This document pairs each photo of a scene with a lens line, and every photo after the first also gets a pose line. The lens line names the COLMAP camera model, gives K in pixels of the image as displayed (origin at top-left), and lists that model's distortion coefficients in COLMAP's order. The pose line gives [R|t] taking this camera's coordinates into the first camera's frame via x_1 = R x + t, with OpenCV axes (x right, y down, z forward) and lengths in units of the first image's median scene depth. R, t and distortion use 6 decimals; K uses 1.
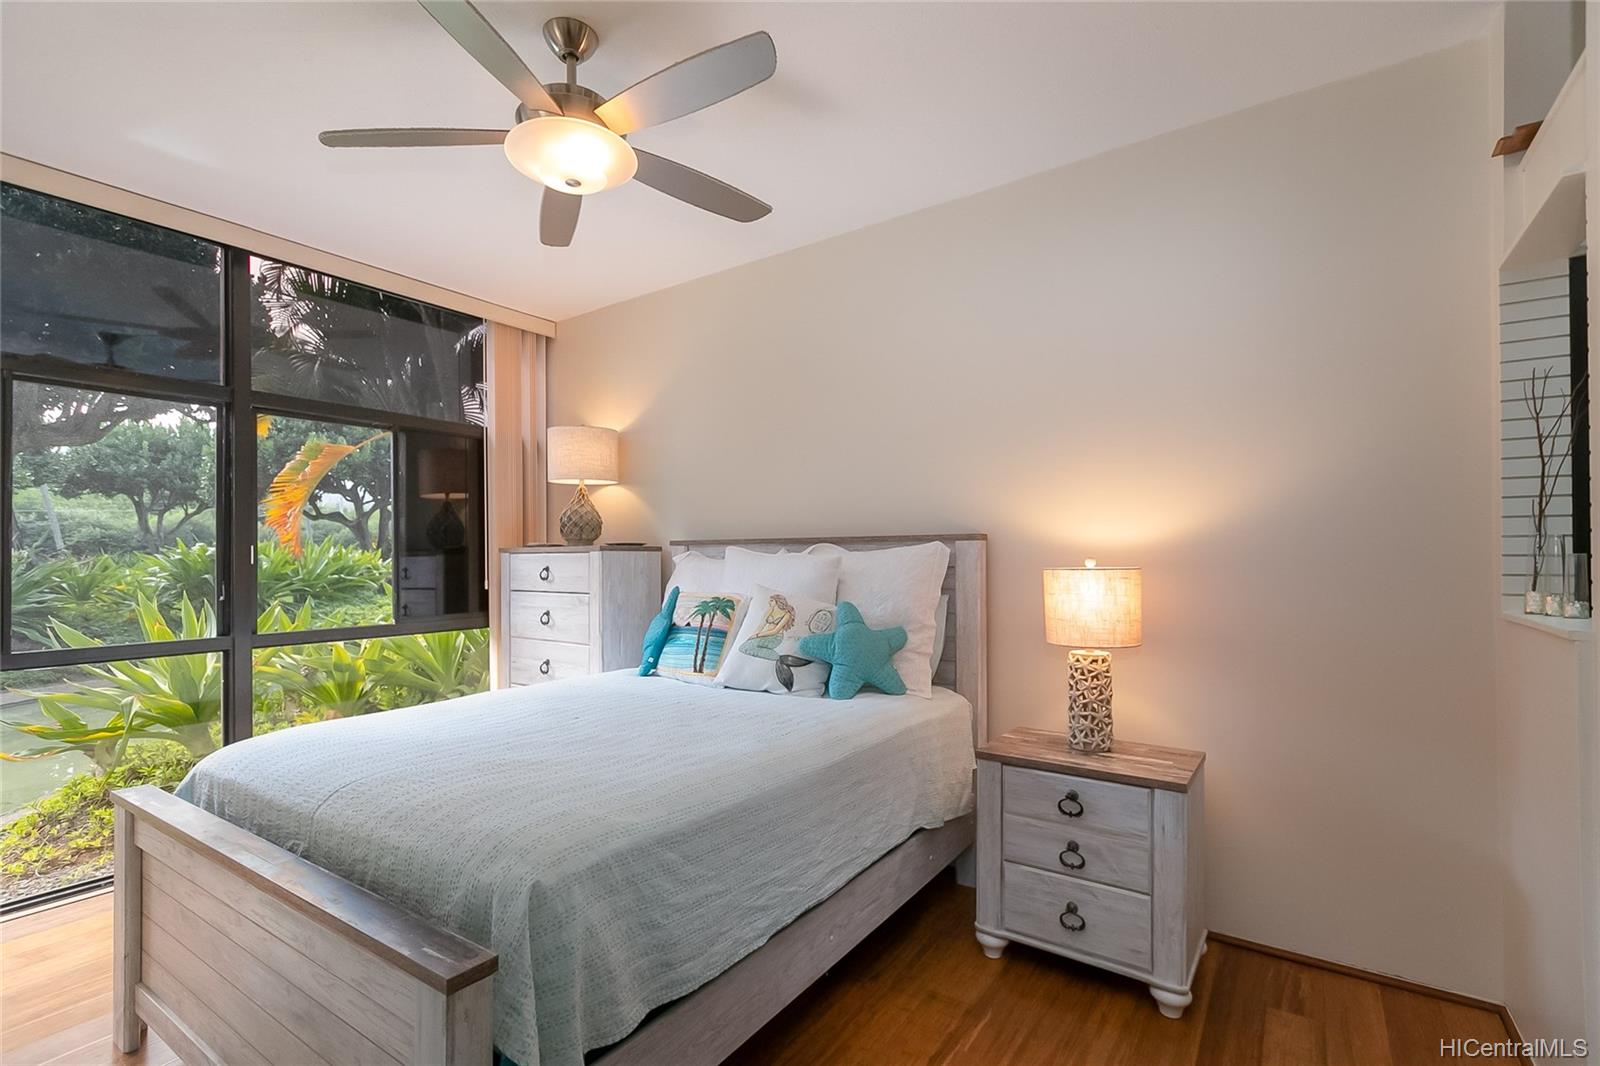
lens RADIAL K [[733.2, 0, 804.2], [0, 733.2, 549.4], [0, 0, 1]] dist [-0.001008, -0.000003]
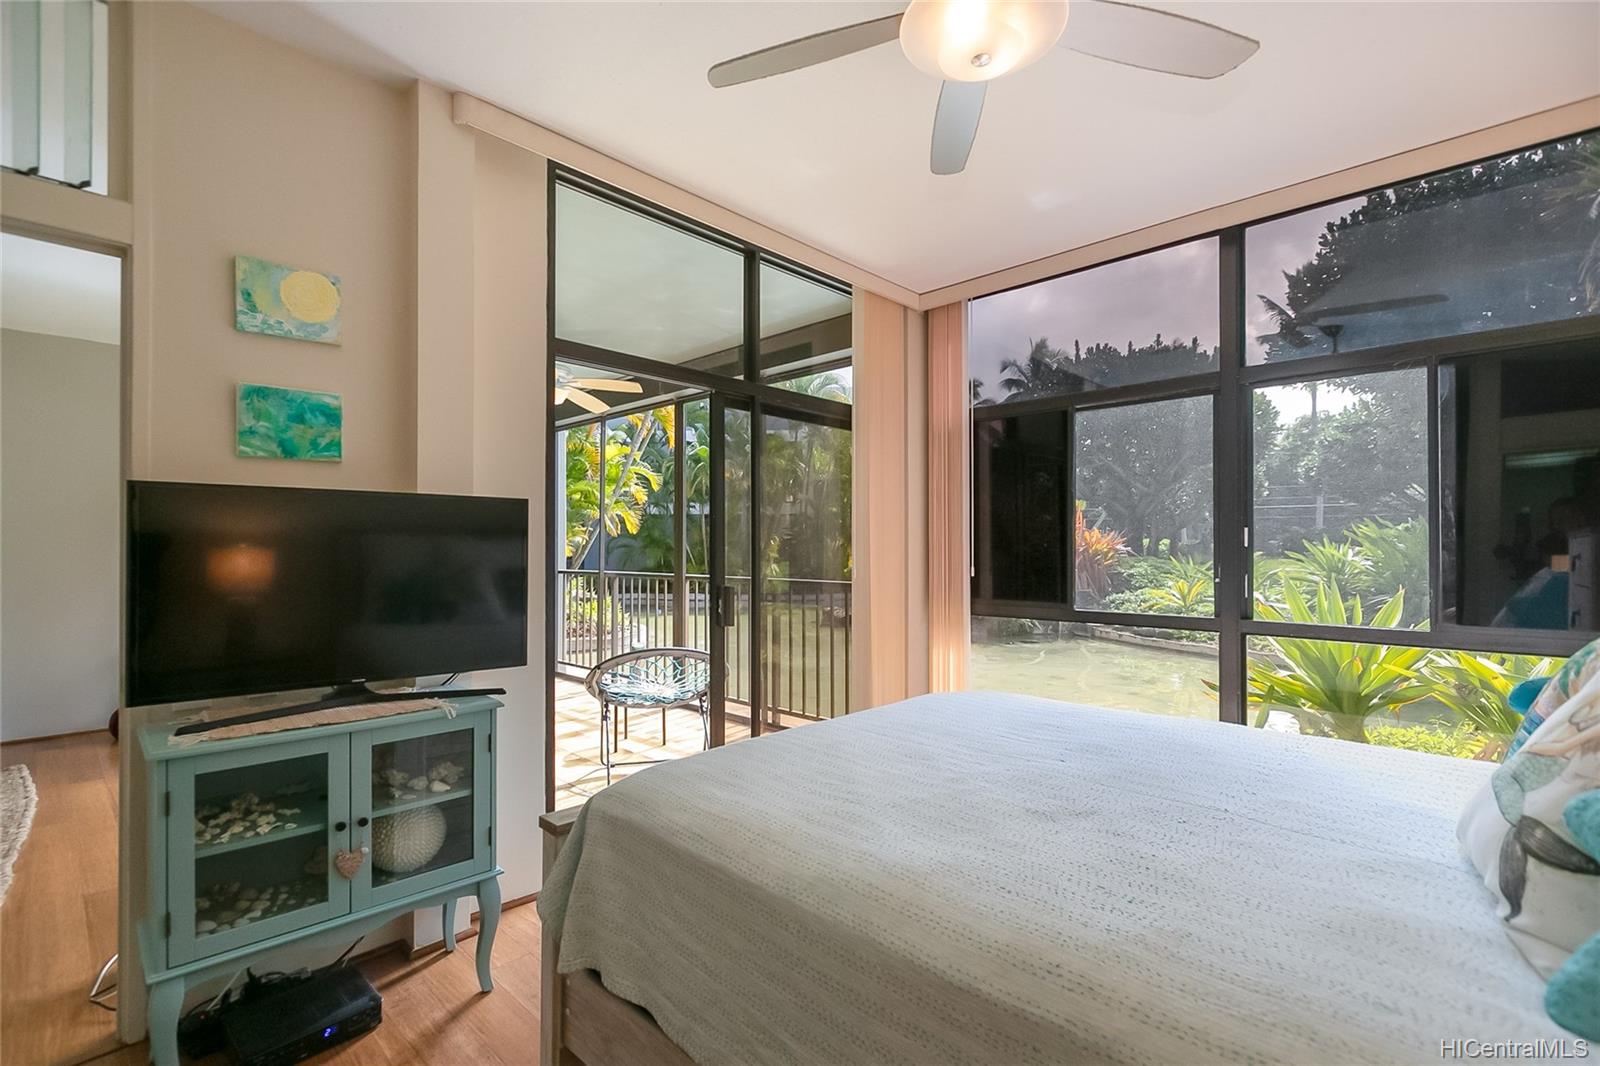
lens RADIAL K [[733.2, 0, 802.5], [0, 733.2, 542.7], [0, 0, 1]] dist [-0.001008, -0.000003]
pose [[-0.168952, 0.000300, -0.985624, 0.554909], [0.014493, 0.999893, -0.002180, 0.014403], [0.985518, -0.014653, -0.168938, 1.073060]]
